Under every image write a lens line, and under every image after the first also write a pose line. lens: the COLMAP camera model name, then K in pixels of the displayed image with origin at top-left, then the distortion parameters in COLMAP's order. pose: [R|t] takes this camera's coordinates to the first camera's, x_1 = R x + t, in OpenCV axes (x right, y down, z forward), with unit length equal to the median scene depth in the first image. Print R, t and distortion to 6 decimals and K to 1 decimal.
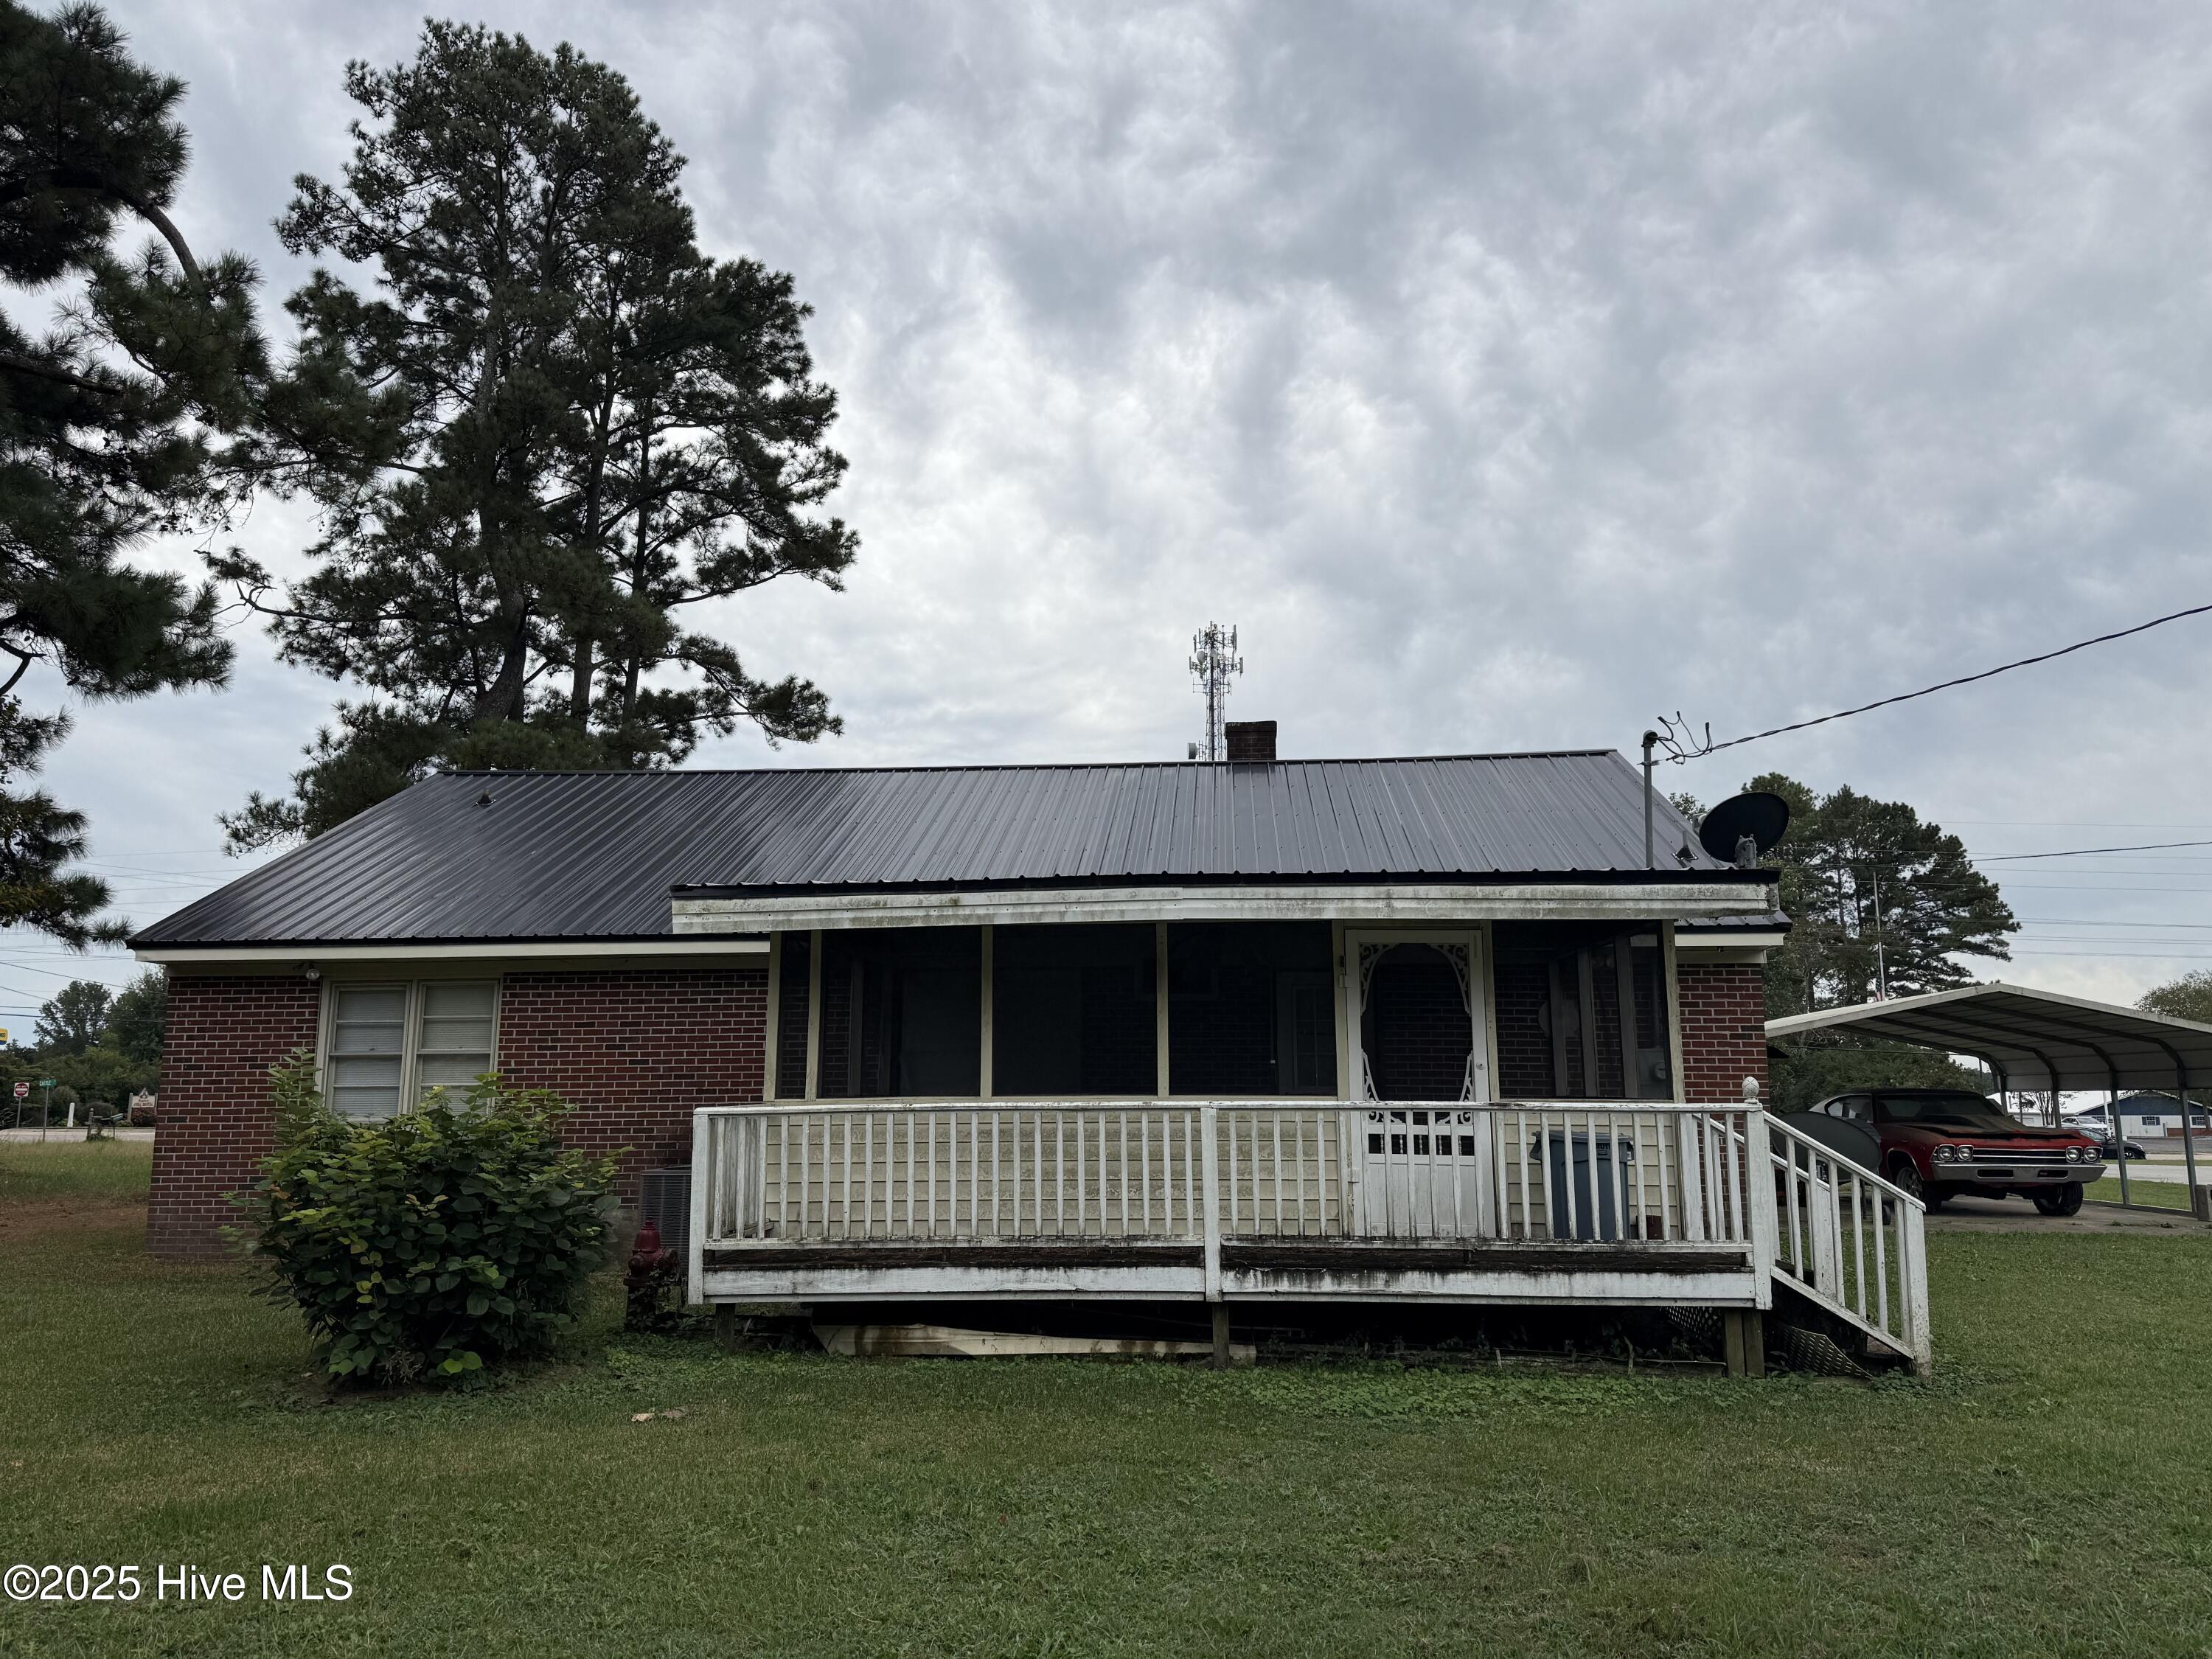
lens RADIAL K [[1545.7, 0, 1096.6], [0, 1545.7, 833.0], [0, 0, 1]] dist [0.088304, -0.080799]
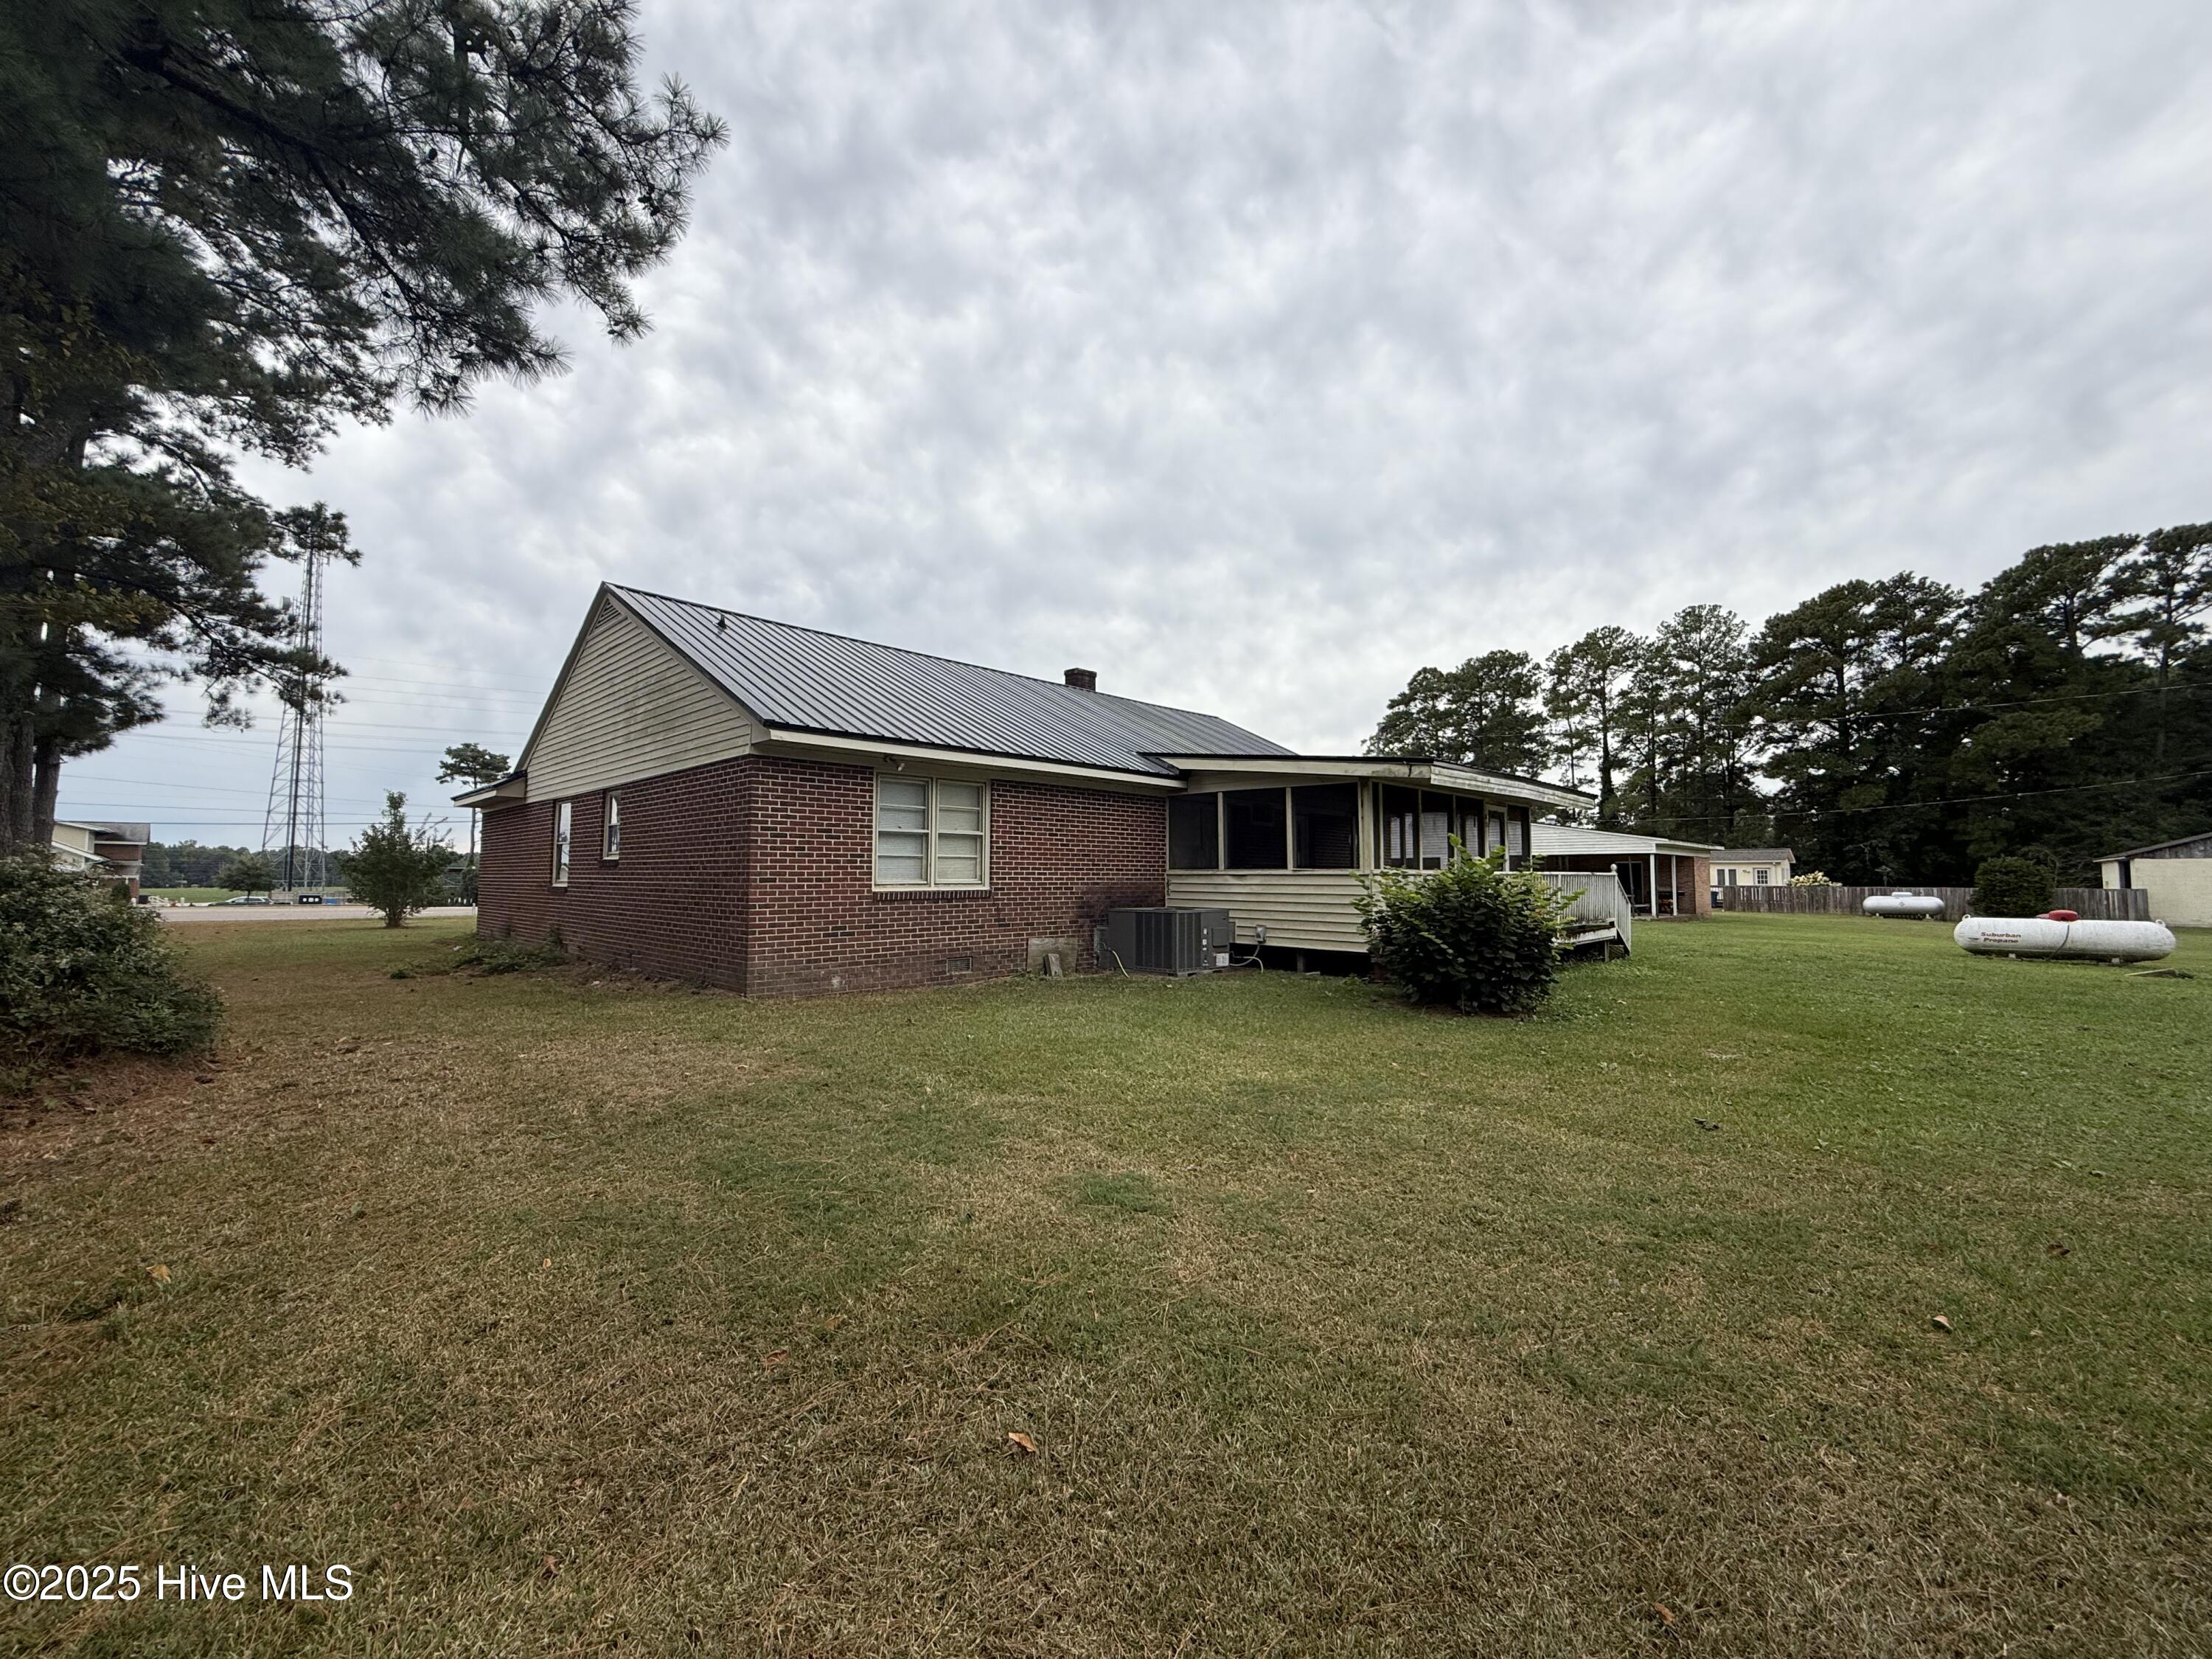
lens RADIAL K [[882.6, 0, 1098.5], [0, 882.6, 824.3], [0, 0, 1]] dist [0.009730, 0.000634]
pose [[0.650084, 0.050282, 0.758197, -0.308595], [-0.126808, 0.990995, 0.043006, 0.029014], [-0.749206, -0.124103, 0.650606, 0.139994]]
